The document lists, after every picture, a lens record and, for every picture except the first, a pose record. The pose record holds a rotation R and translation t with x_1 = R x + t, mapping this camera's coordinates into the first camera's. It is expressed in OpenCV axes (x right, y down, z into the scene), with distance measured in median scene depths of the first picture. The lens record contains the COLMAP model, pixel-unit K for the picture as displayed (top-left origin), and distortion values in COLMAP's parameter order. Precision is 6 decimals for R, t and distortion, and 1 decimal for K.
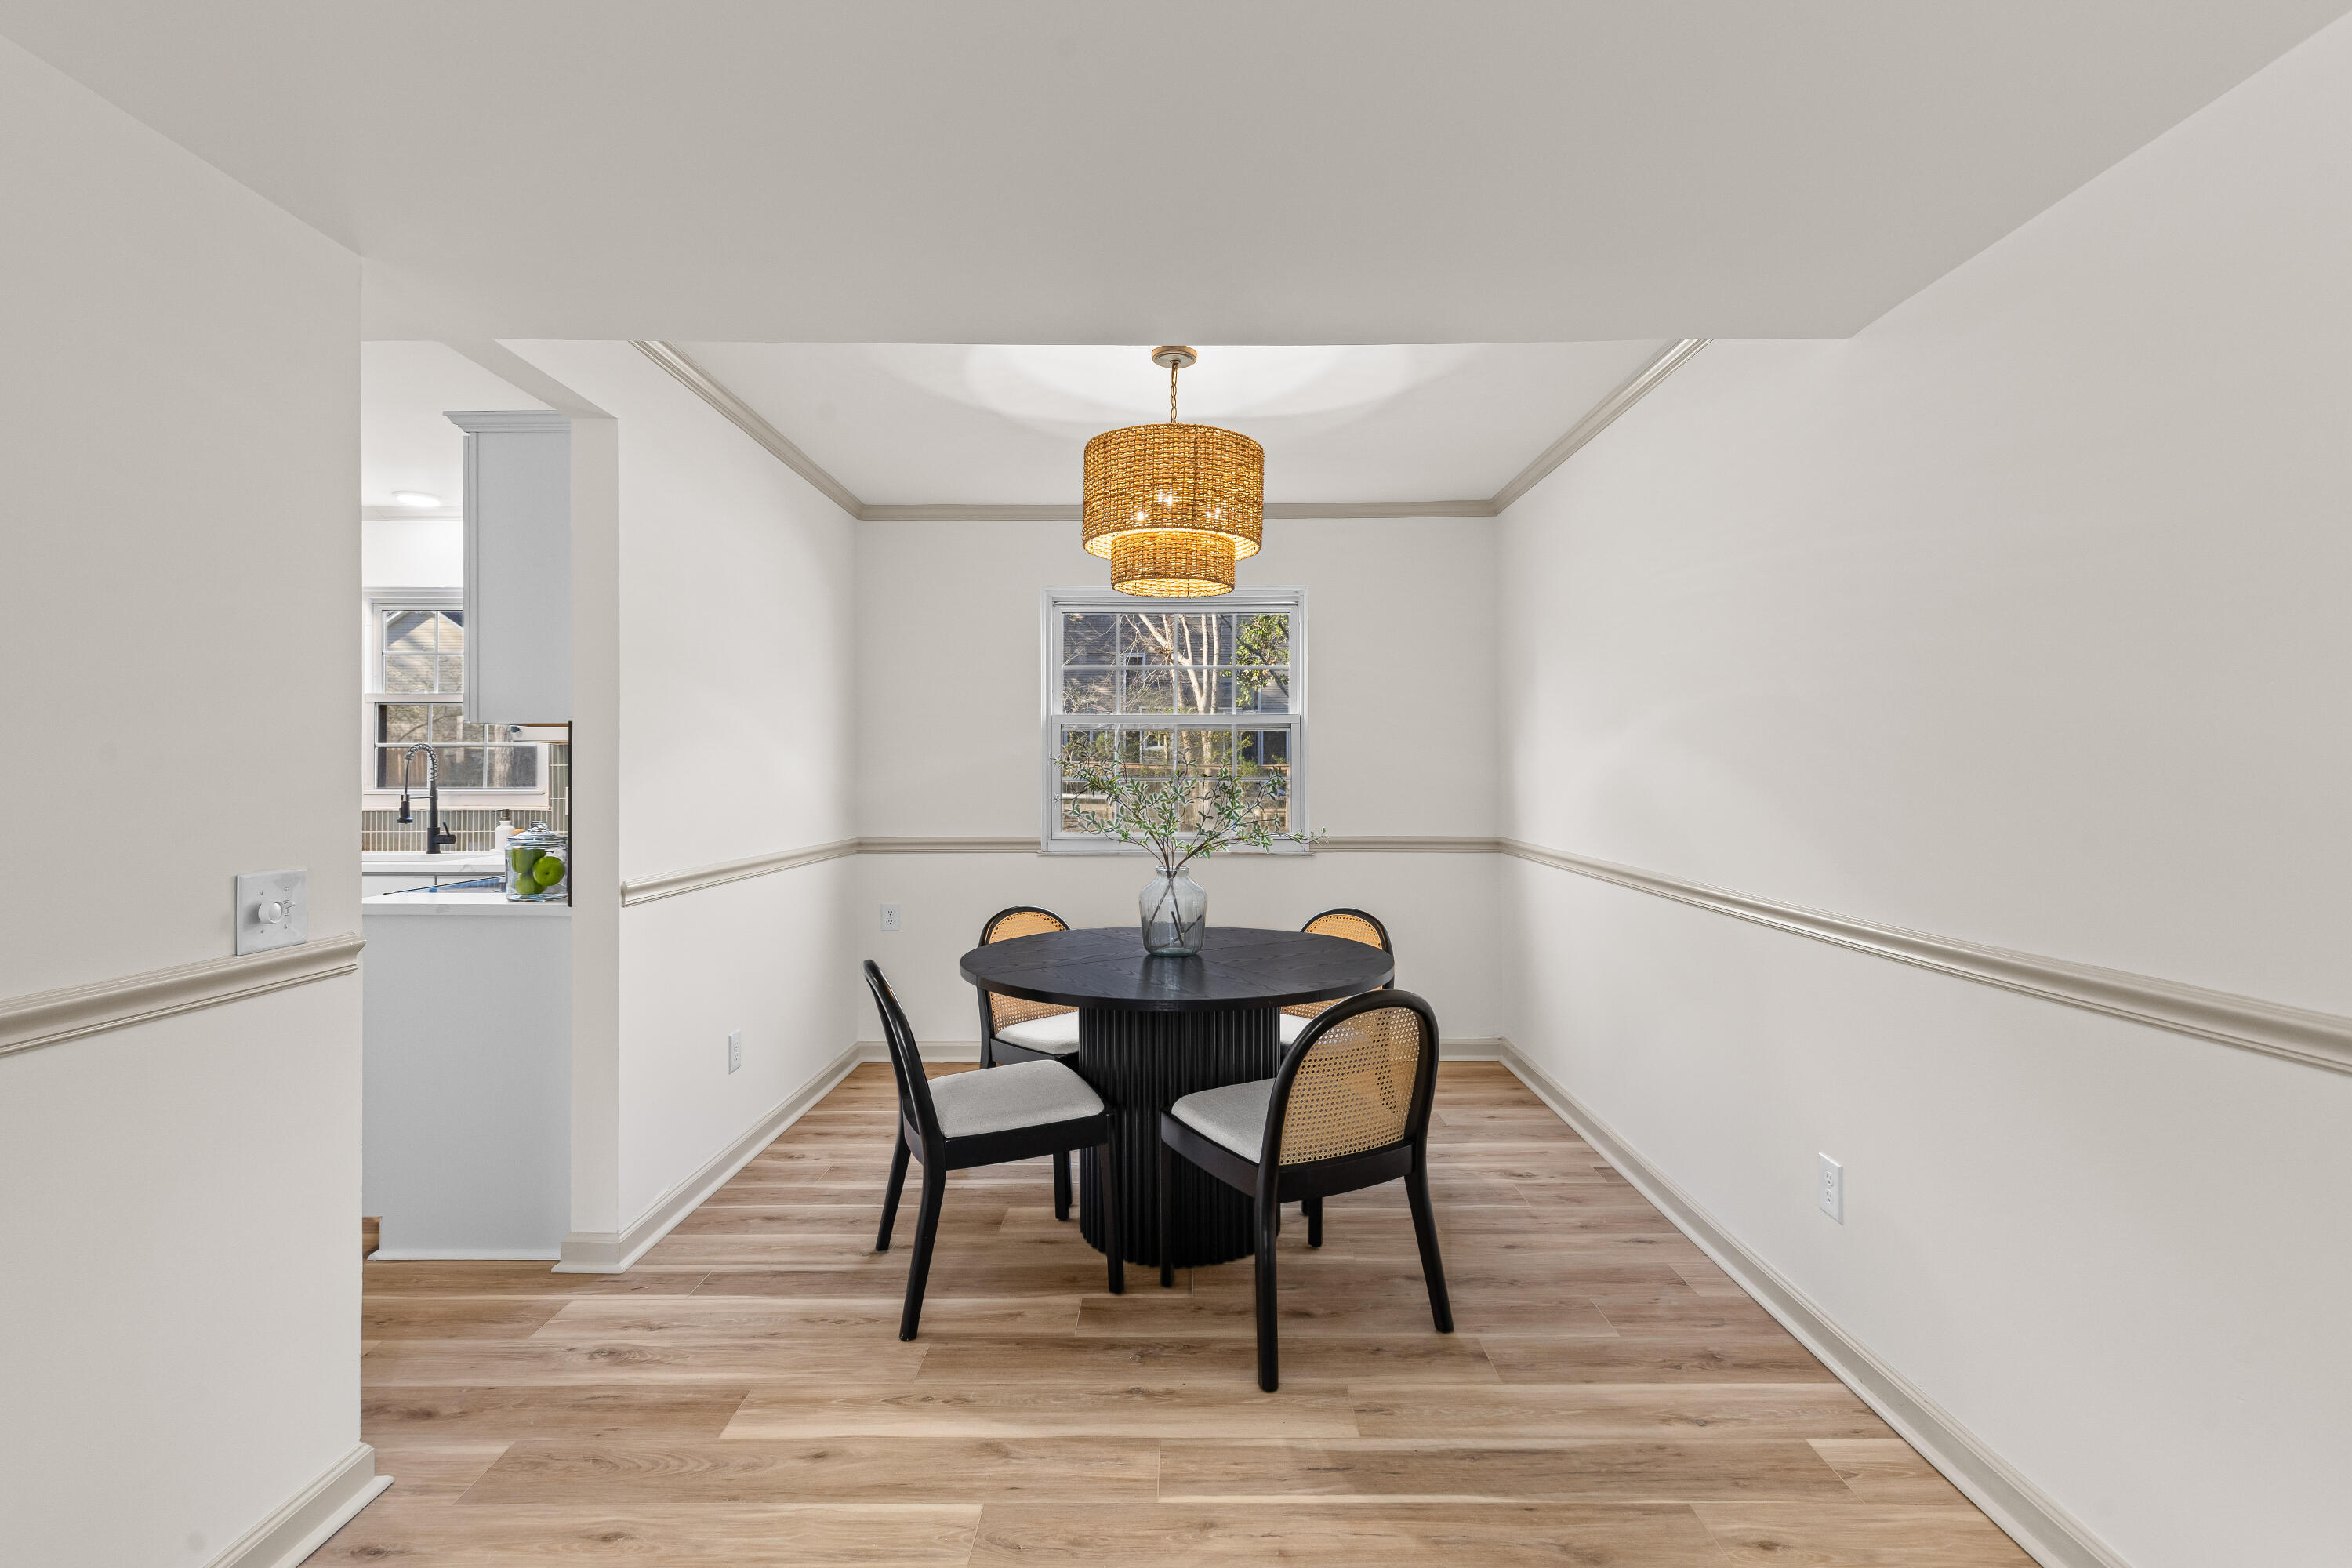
lens RADIAL K [[1057.8, 0, 1182.2], [0, 1057.8, 785.1], [0, 0, 1]] dist [0.002909, 0.000252]
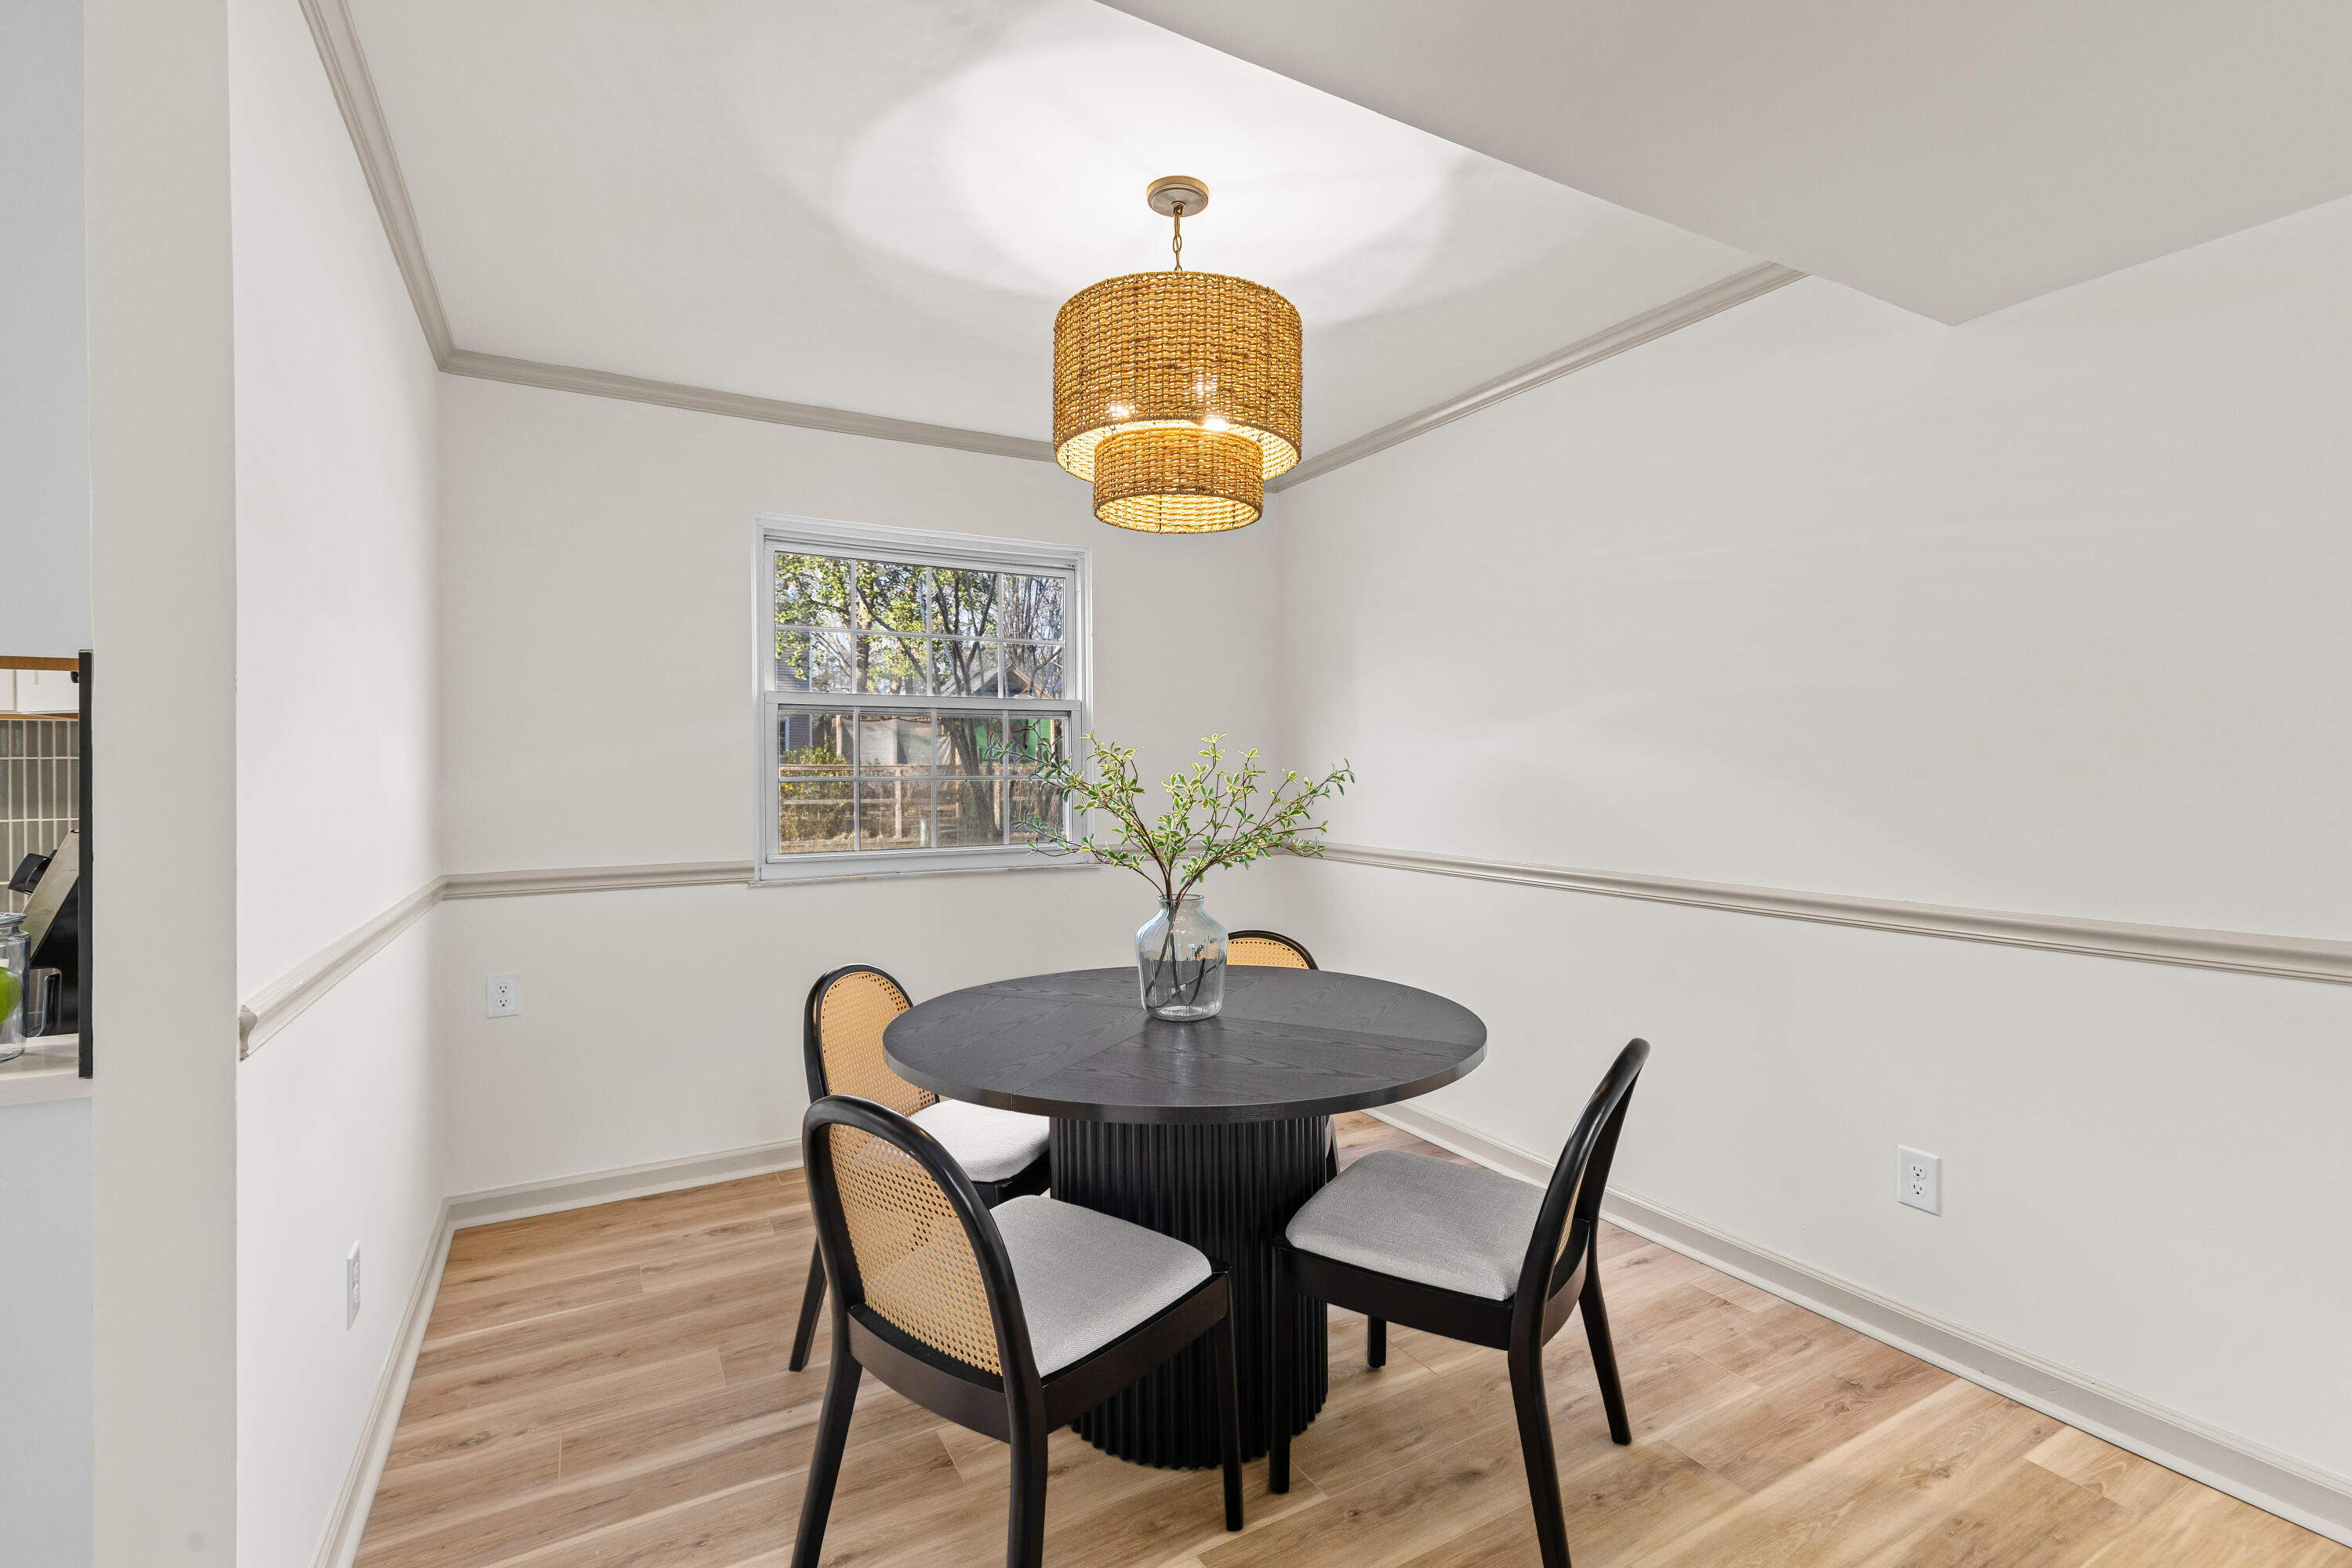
lens RADIAL K [[1057.8, 0, 1186.0], [0, 1057.8, 782.6], [0, 0, 1]] dist [0.002909, 0.000252]
pose [[0.868980, -0.009058, 0.494764, -0.386923], [0.010132, 0.999949, 0.000510, -0.001761], [-0.494743, 0.004569, 0.869027, 0.384300]]
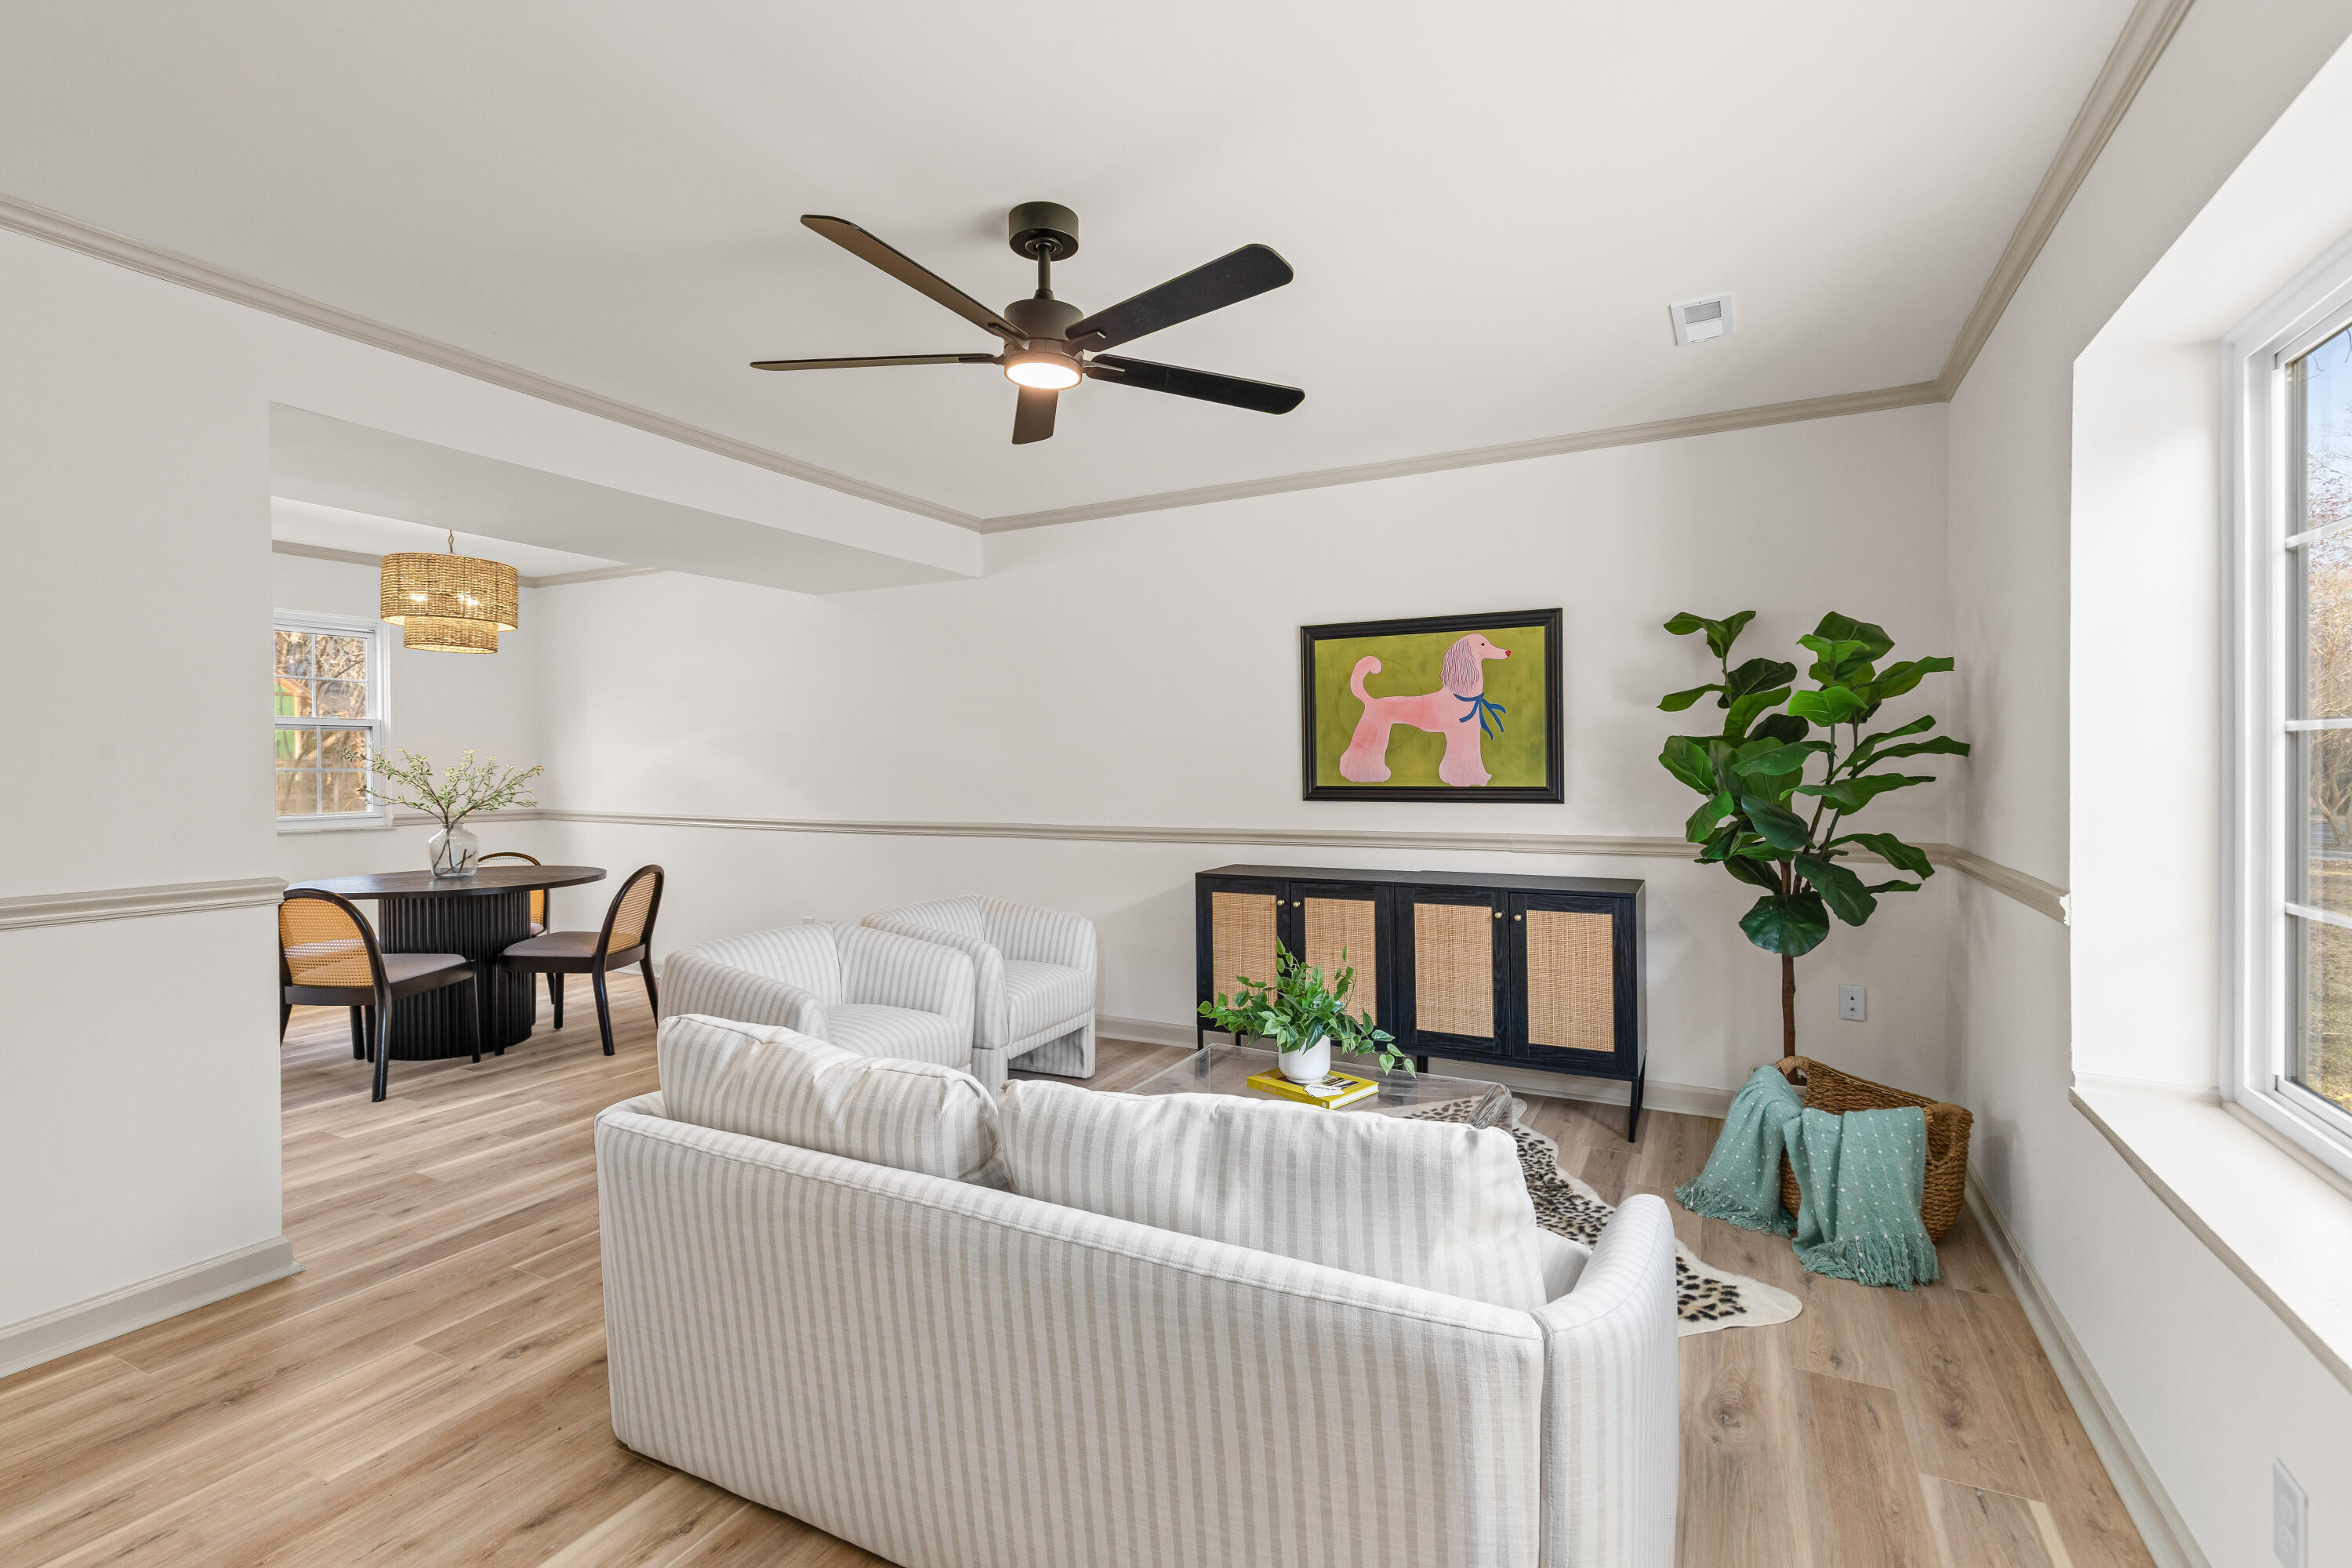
lens RADIAL K [[1057.8, 0, 1177.2], [0, 1057.8, 783.3], [0, 0, 1]] dist [0.002909, 0.000252]
pose [[0.455438, -0.015187, 0.890138, -1.001662], [0.007867, 0.999884, 0.013034, 0.005316], [-0.890233, 0.001066, 0.455505, -0.767078]]
